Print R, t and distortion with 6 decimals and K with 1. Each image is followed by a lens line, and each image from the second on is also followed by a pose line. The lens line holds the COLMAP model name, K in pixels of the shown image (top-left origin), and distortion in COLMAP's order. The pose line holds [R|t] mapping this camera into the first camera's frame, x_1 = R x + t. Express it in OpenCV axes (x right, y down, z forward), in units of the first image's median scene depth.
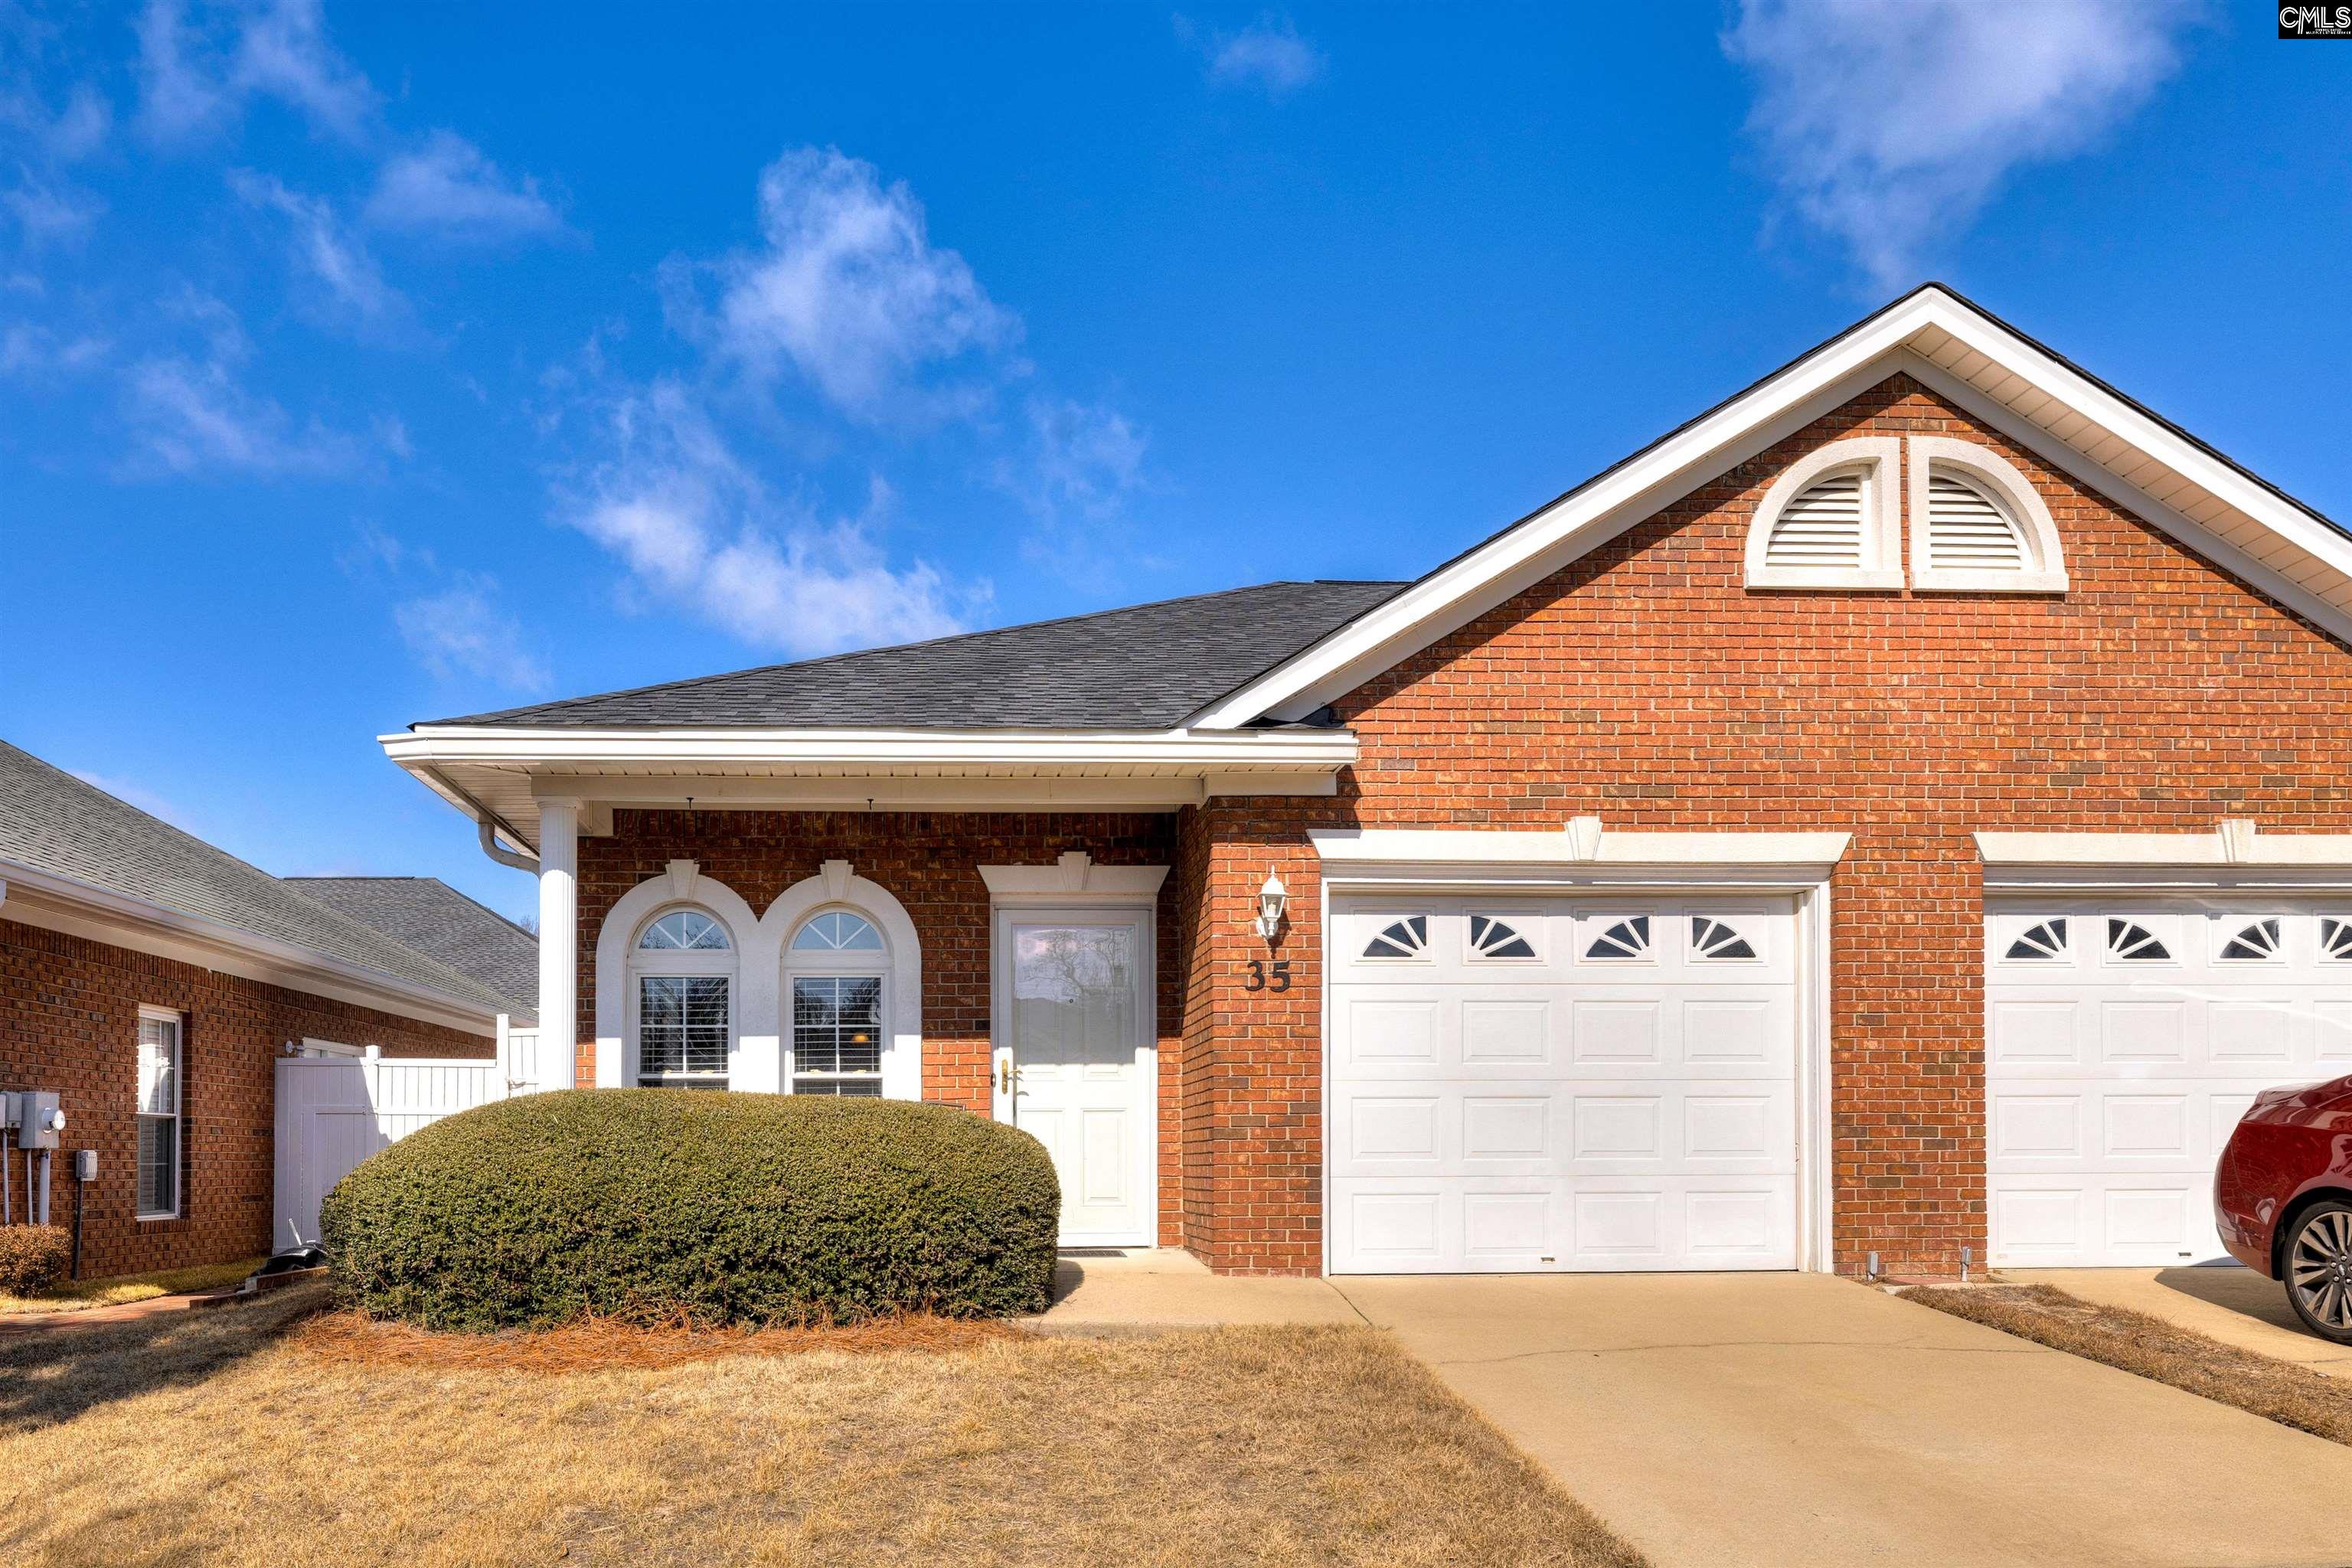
lens RADIAL K [[1766.1, 0, 1175.3], [0, 1766.1, 773.7], [0, 0, 1]] dist [0.001579, 0.005149]
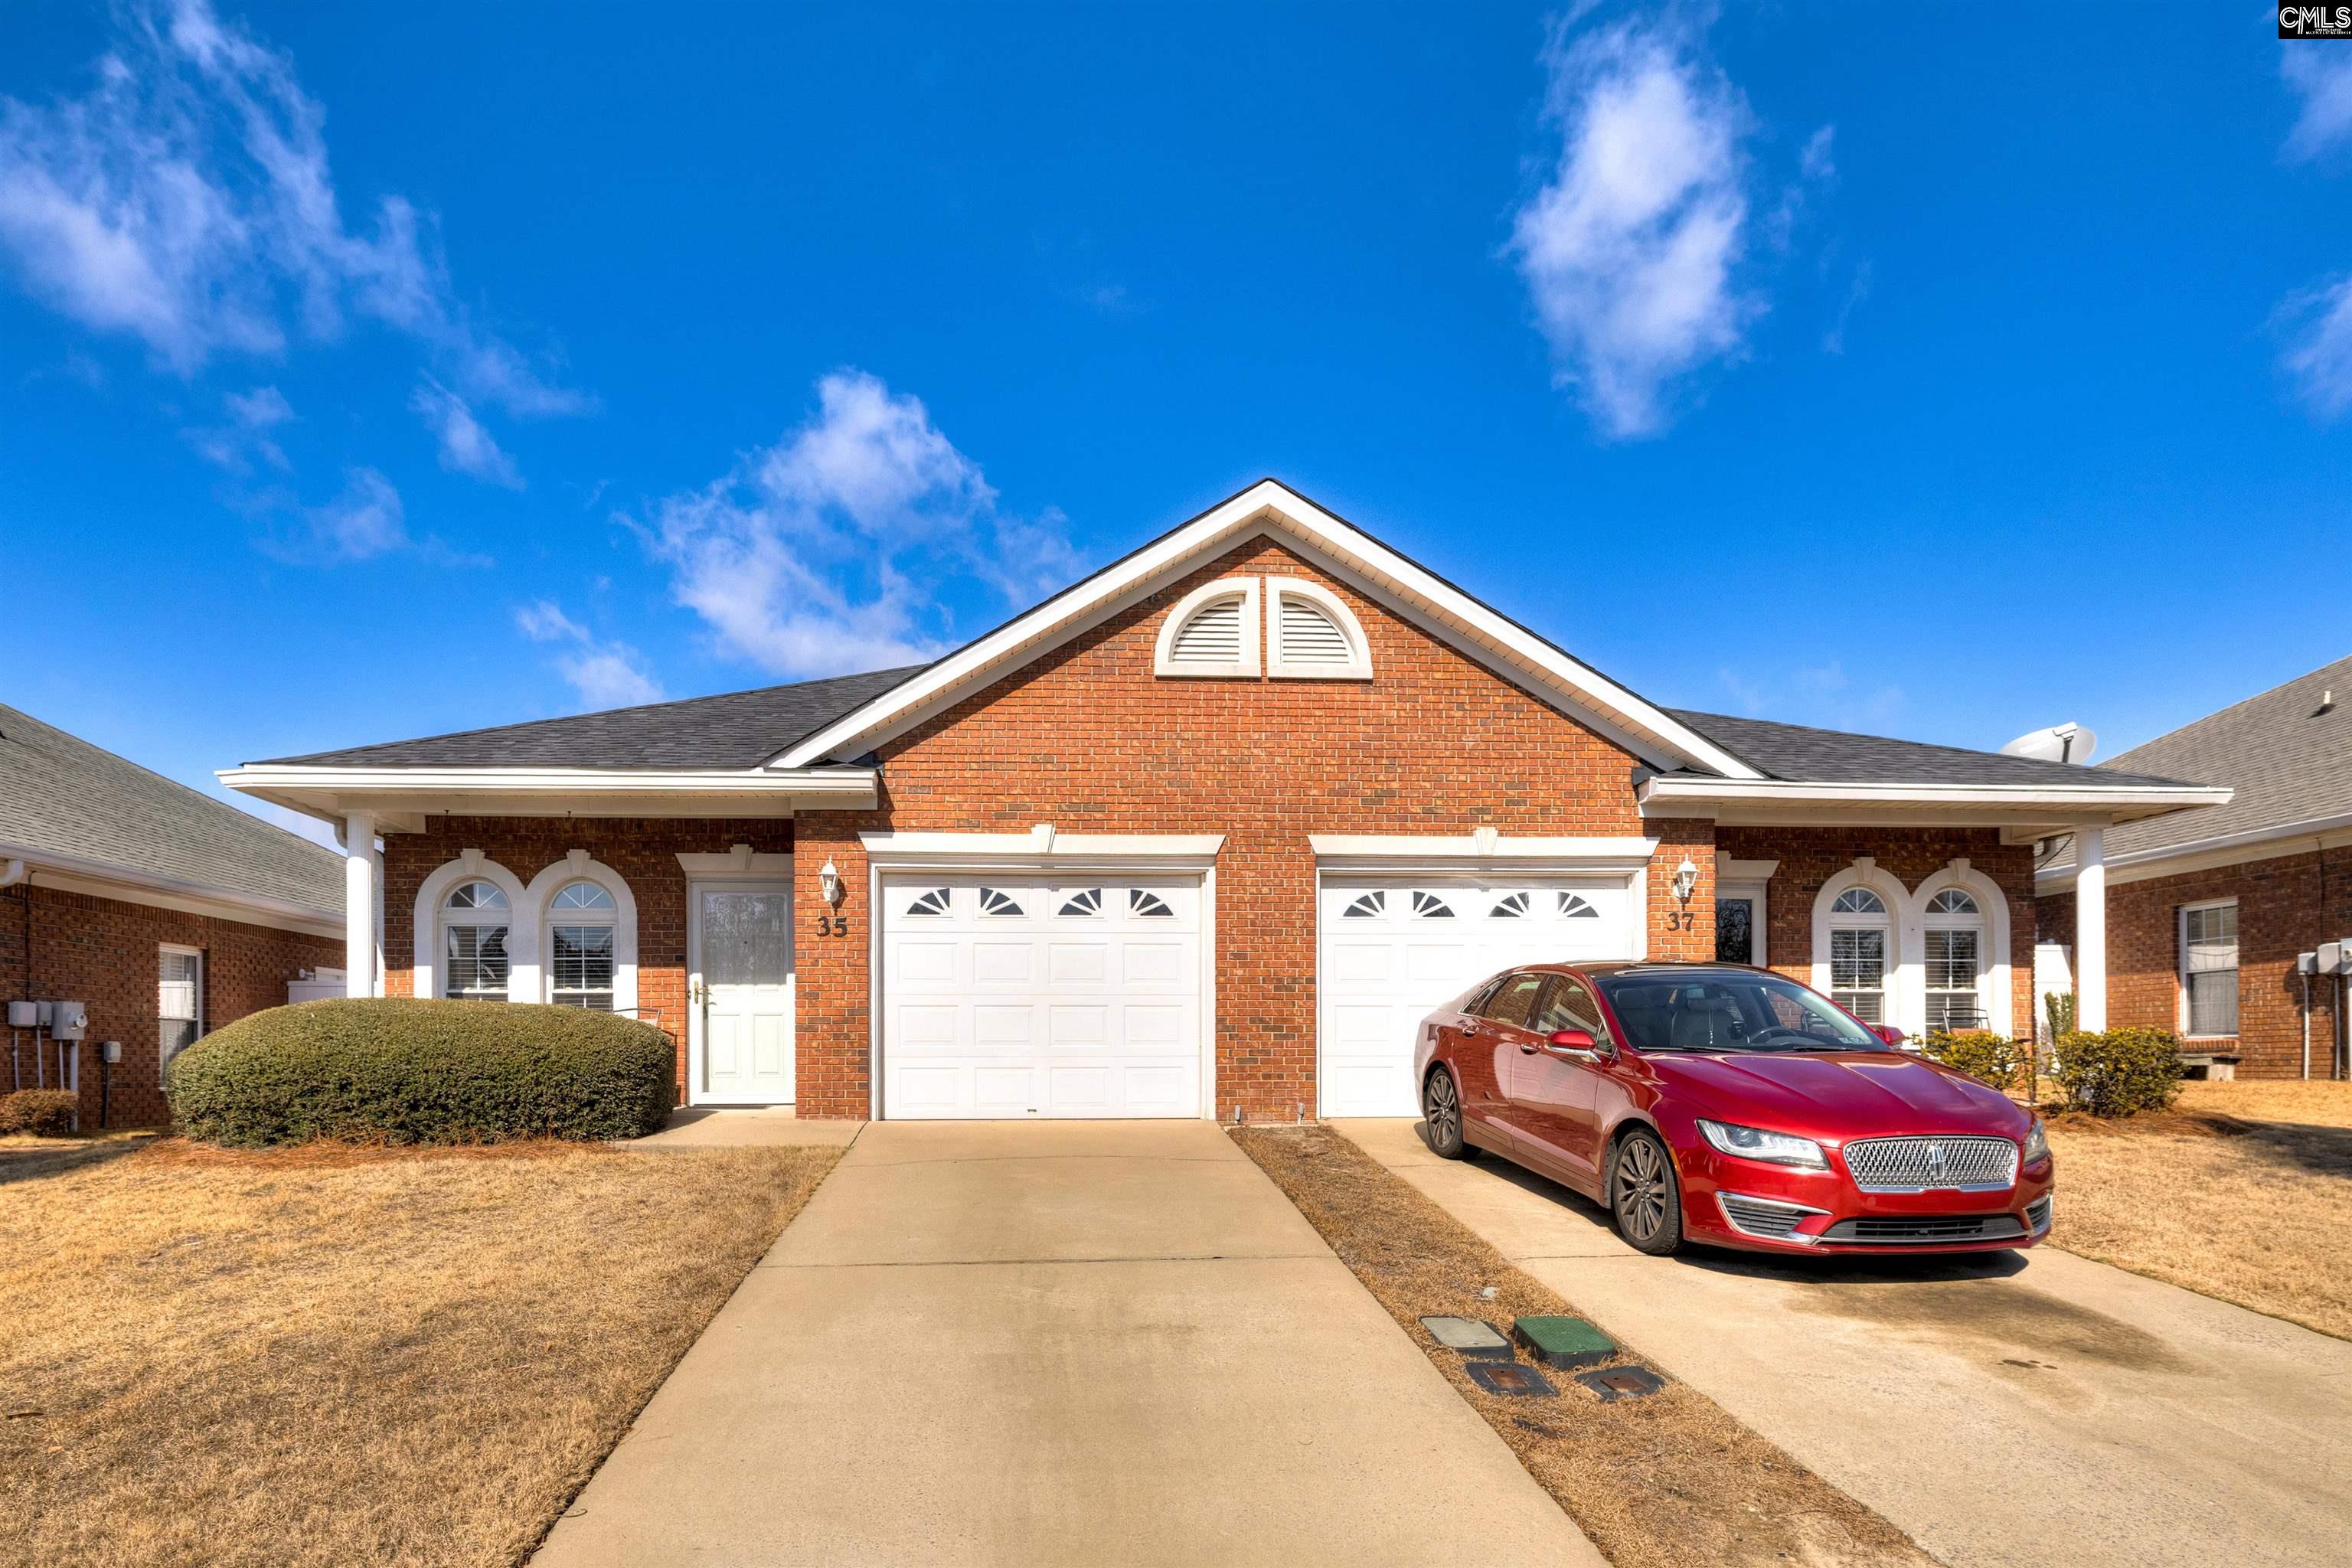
lens RADIAL K [[1345.6, 0, 1177.4], [0, 1345.6, 801.2], [0, 0, 1]] dist [0.005463, 0.000591]
pose [[0.999906, 0.004487, 0.012968, 0.323037], [-0.004767, 0.999754, 0.021653, -0.021154], [-0.012867, -0.021713, 0.999681, -0.170306]]
